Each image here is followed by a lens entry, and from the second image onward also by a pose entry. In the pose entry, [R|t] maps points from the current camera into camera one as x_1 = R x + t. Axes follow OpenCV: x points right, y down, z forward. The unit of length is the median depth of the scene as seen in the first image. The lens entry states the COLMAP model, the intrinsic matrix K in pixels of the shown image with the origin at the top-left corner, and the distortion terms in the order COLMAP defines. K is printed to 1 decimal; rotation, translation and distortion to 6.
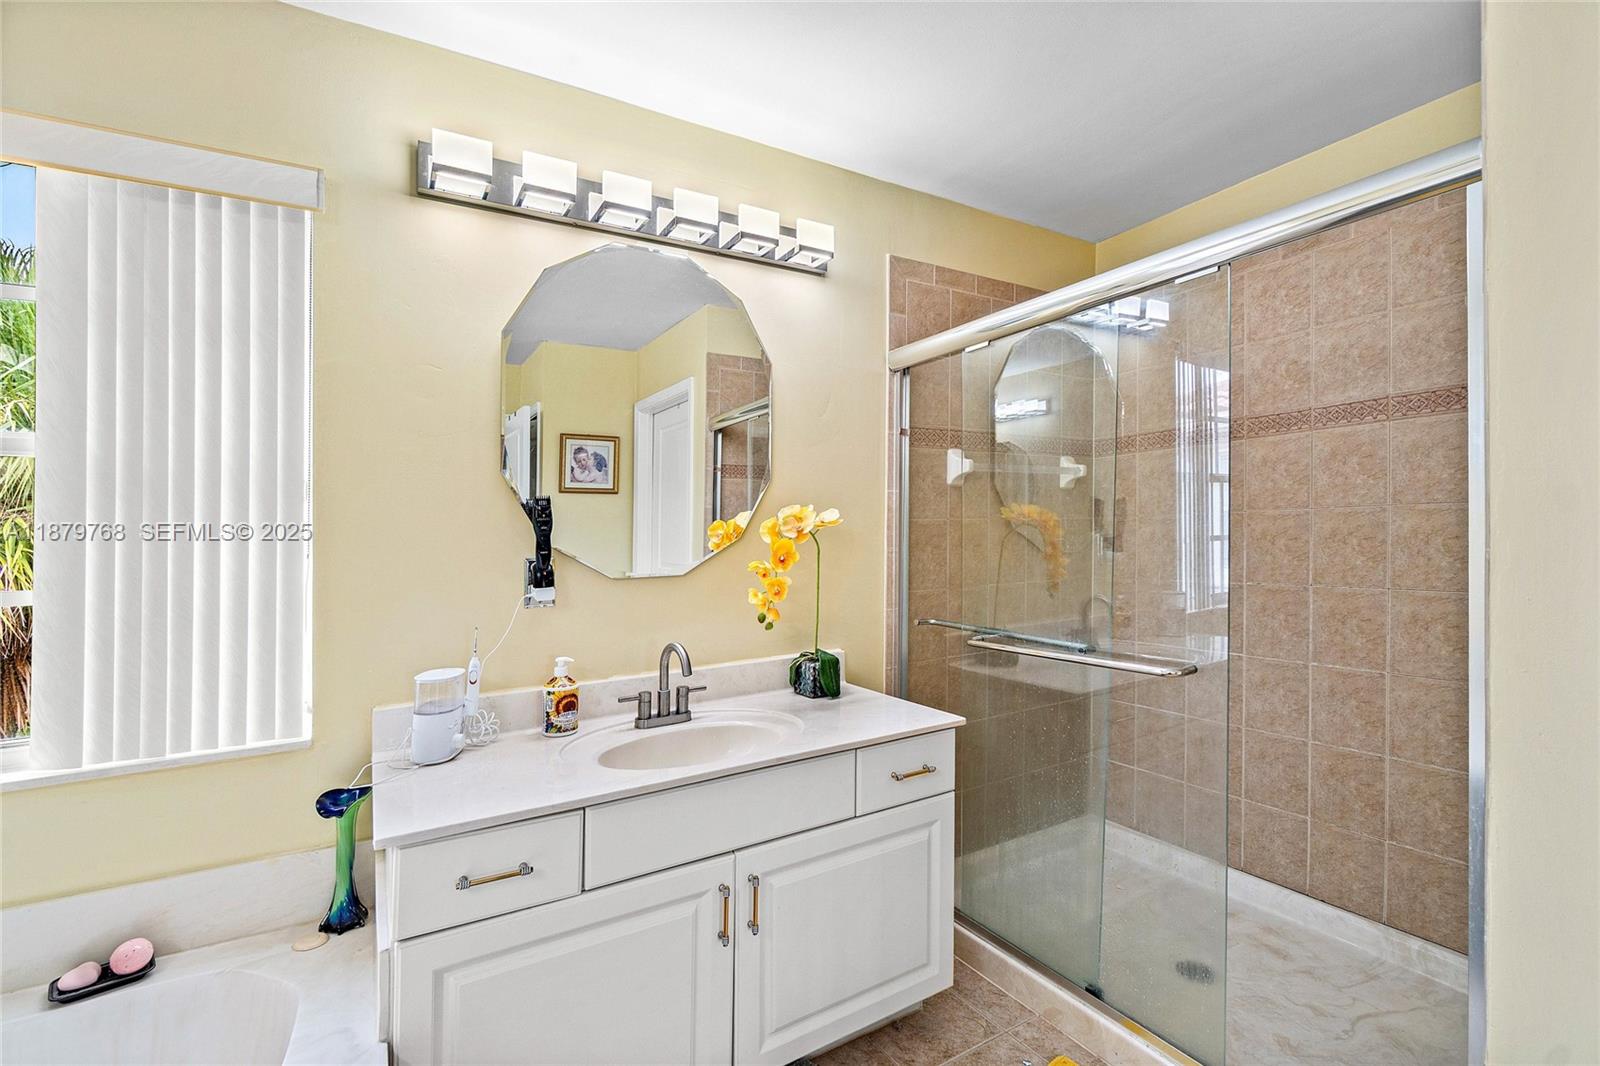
lens RADIAL K [[702.1, 0, 801.8], [0, 702.1, 529.3], [0, 0, 1]] dist [-0.003525, -0.000396]
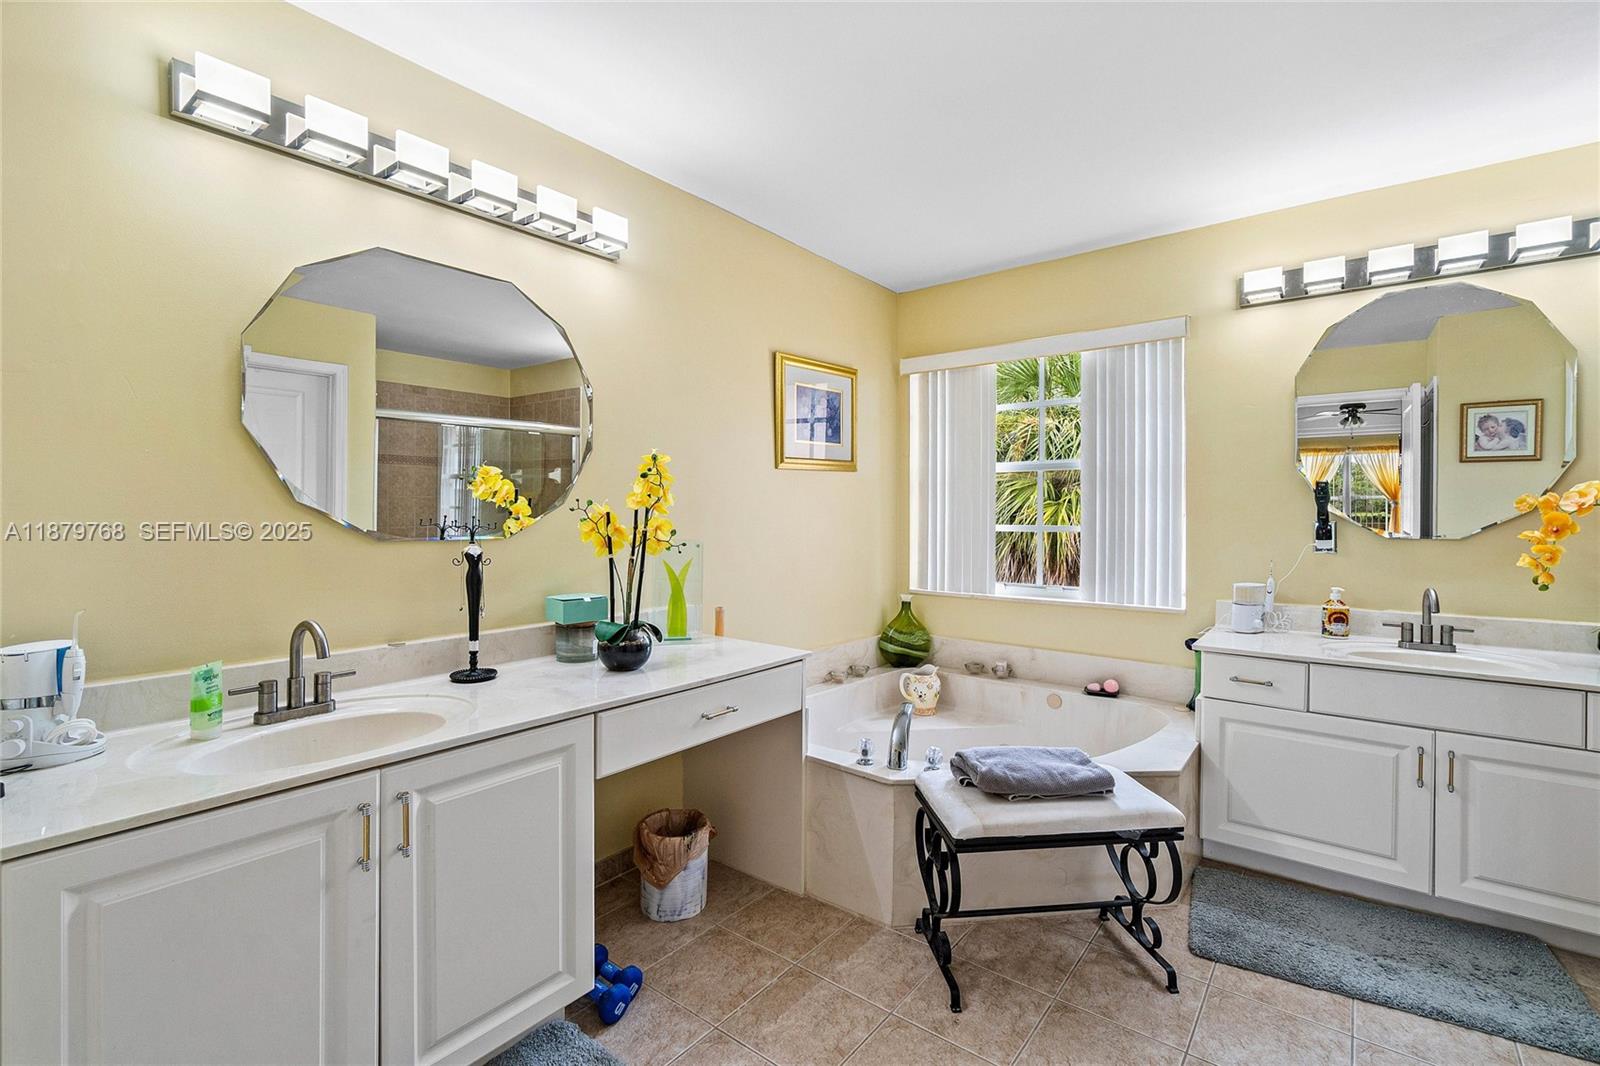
lens RADIAL K [[708.0, 0, 801.5], [0, 708.0, 498.6], [0, 0, 1]] dist [0.000042, -0.000005]
pose [[0.345684, 0.003668, -0.938344, 0.673221], [0.003481, 0.999980, 0.005191, -0.019106], [0.938345, -0.005061, 0.345664, -0.586879]]
